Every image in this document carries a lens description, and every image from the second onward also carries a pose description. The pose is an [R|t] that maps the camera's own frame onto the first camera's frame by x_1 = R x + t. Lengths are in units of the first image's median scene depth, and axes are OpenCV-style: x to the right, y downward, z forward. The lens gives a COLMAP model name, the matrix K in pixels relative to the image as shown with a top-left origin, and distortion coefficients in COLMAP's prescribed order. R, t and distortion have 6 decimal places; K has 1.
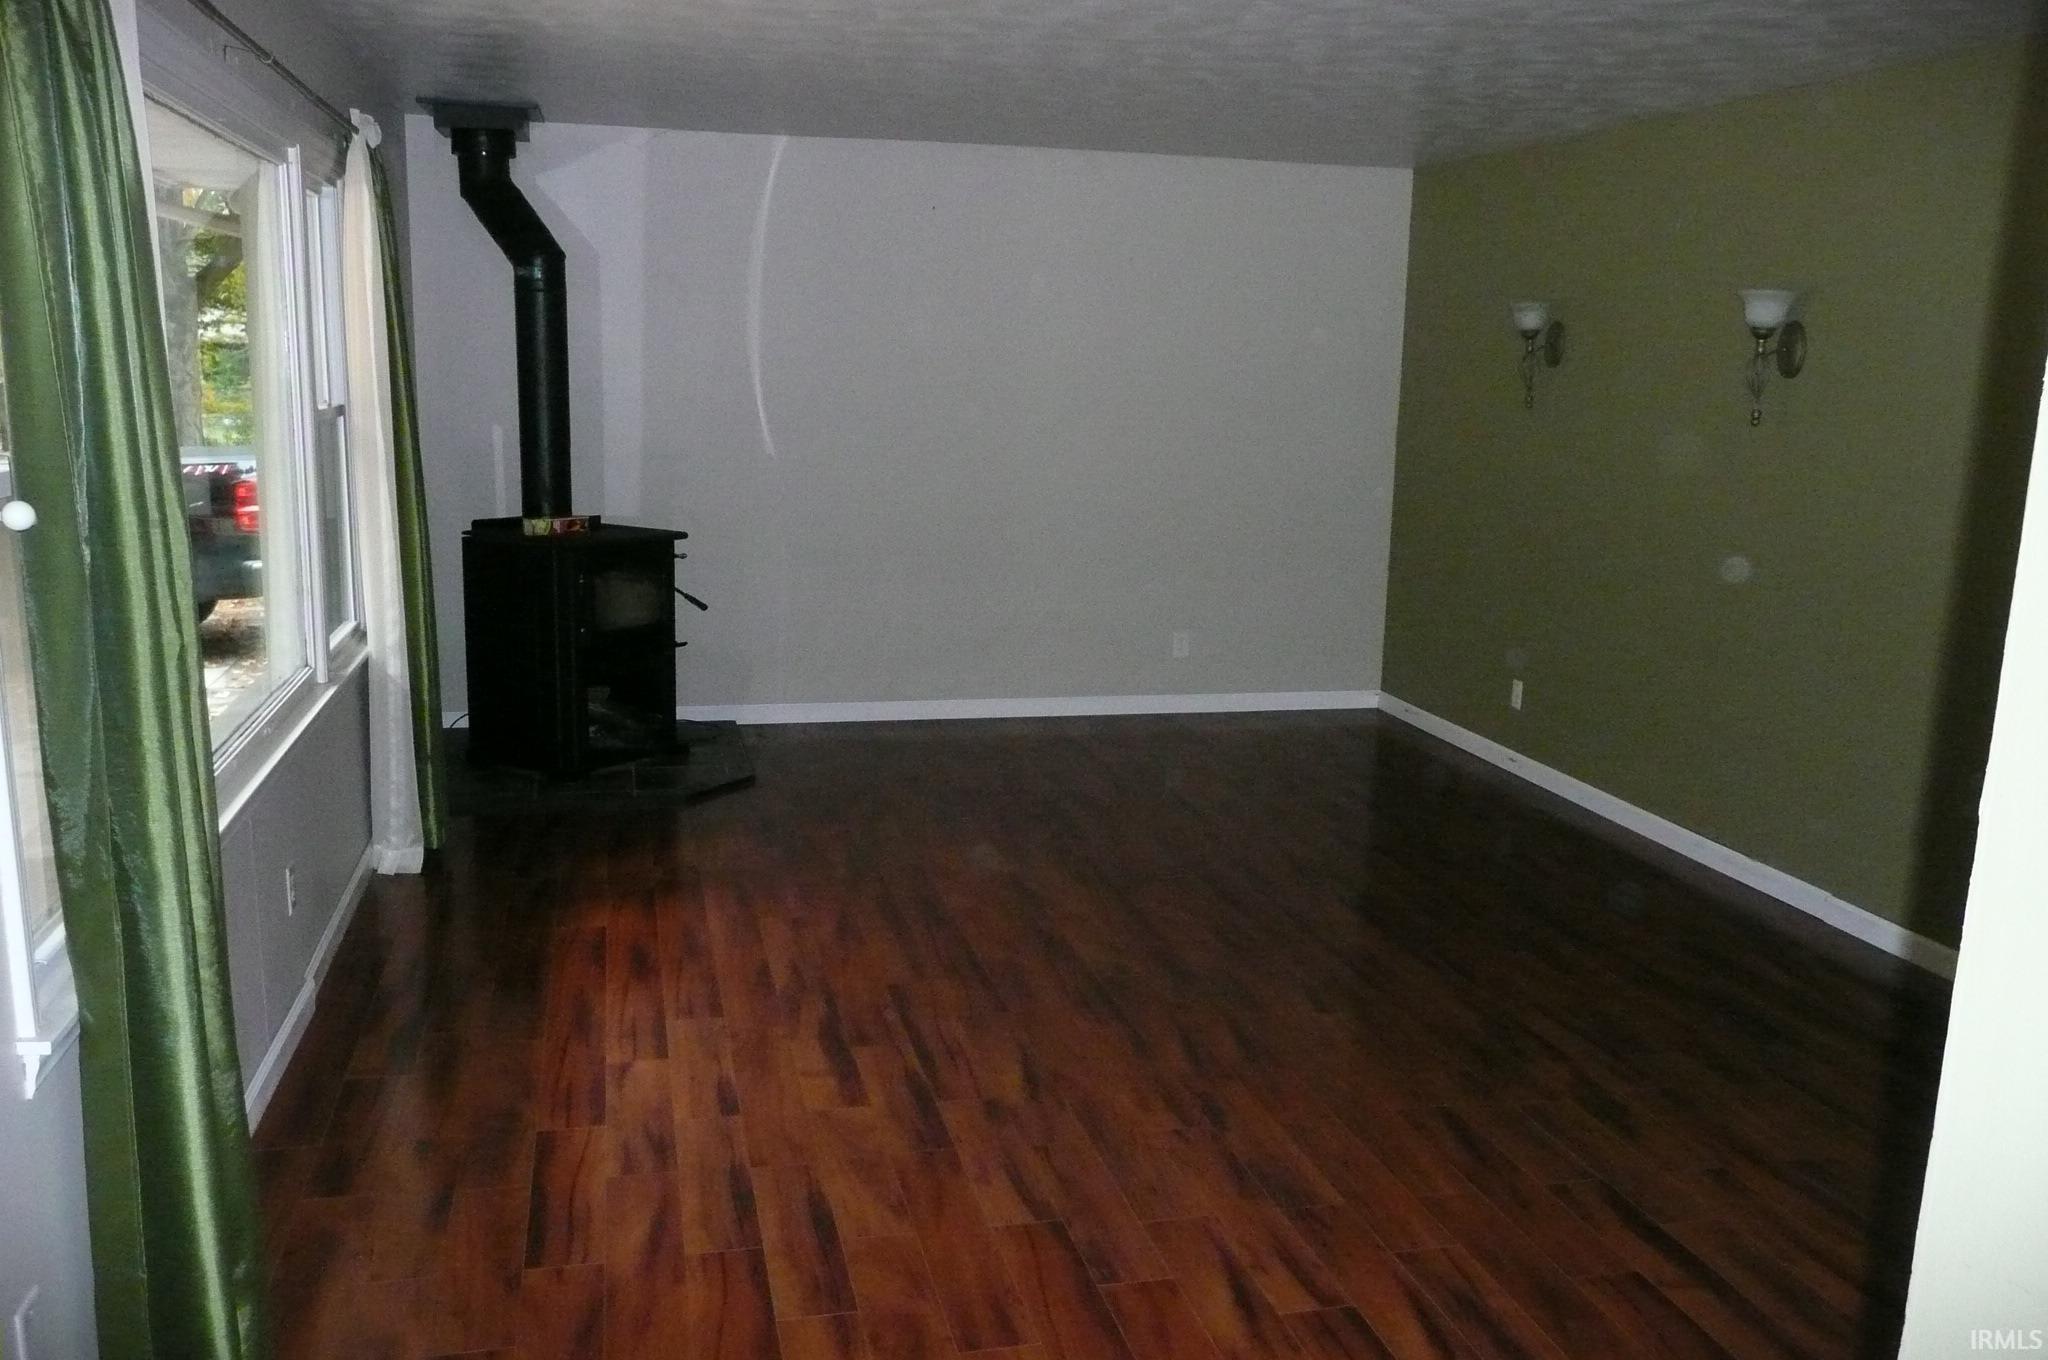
lens RADIAL K [[1630.2, 0, 1025.3], [0, 1630.2, 684.2], [0, 0, 1]] dist [-0.016969, 0.016784]
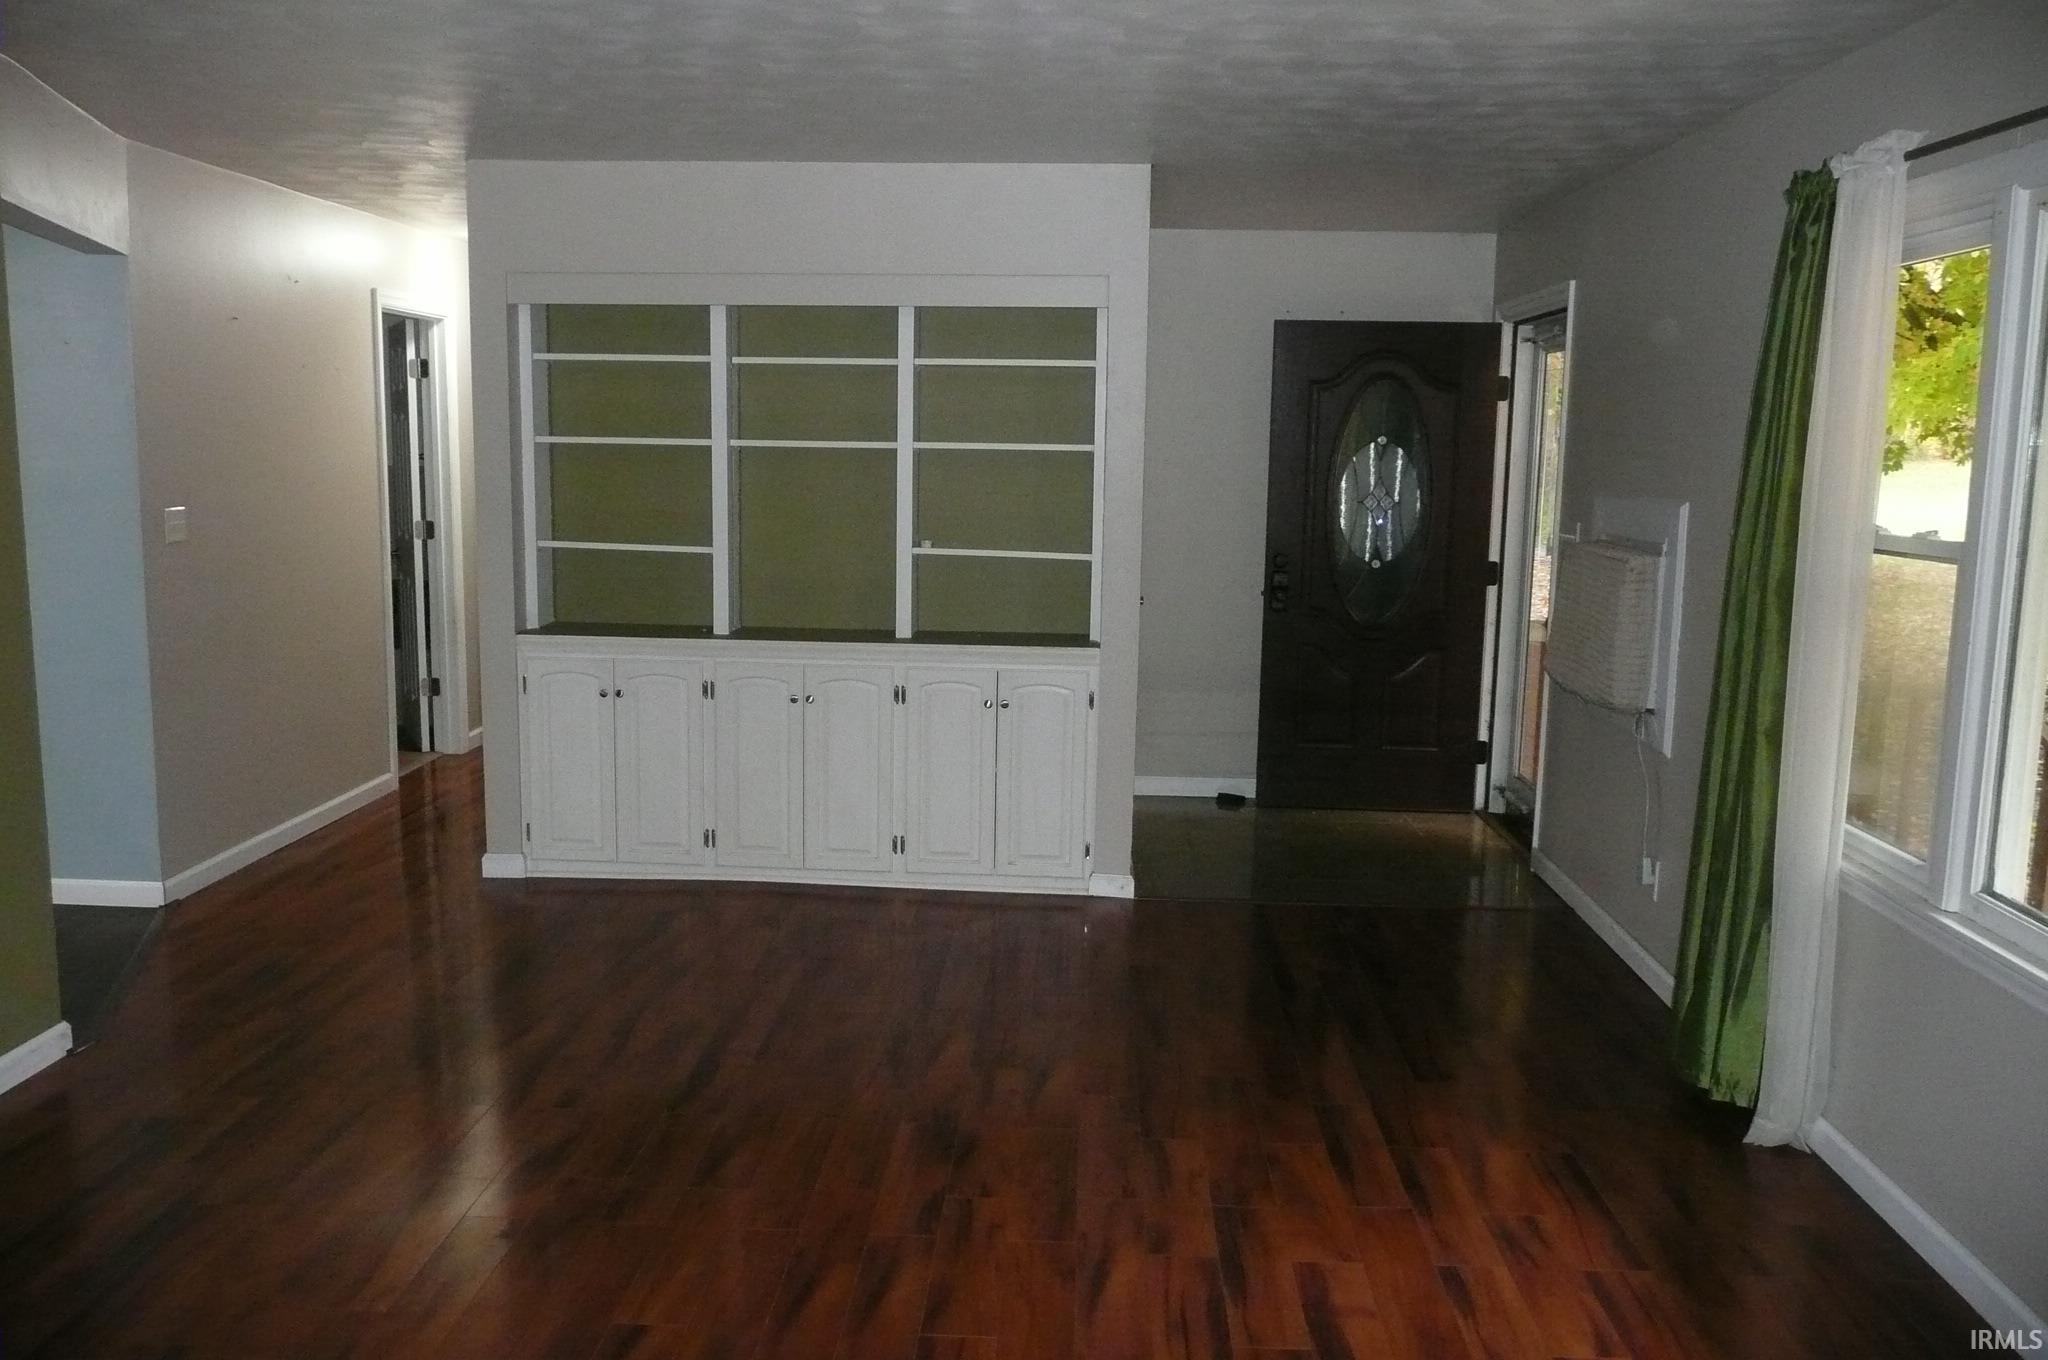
lens RADIAL K [[1630.2, 0, 1024.7], [0, 1630.2, 681.8], [0, 0, 1]] dist [-0.016969, 0.016784]
pose [[-0.958822, -0.082075, 0.271890, -0.177183], [0.014301, 0.942165, 0.334843, -0.360720], [-0.283648, 0.324943, -0.902195, 1.810292]]
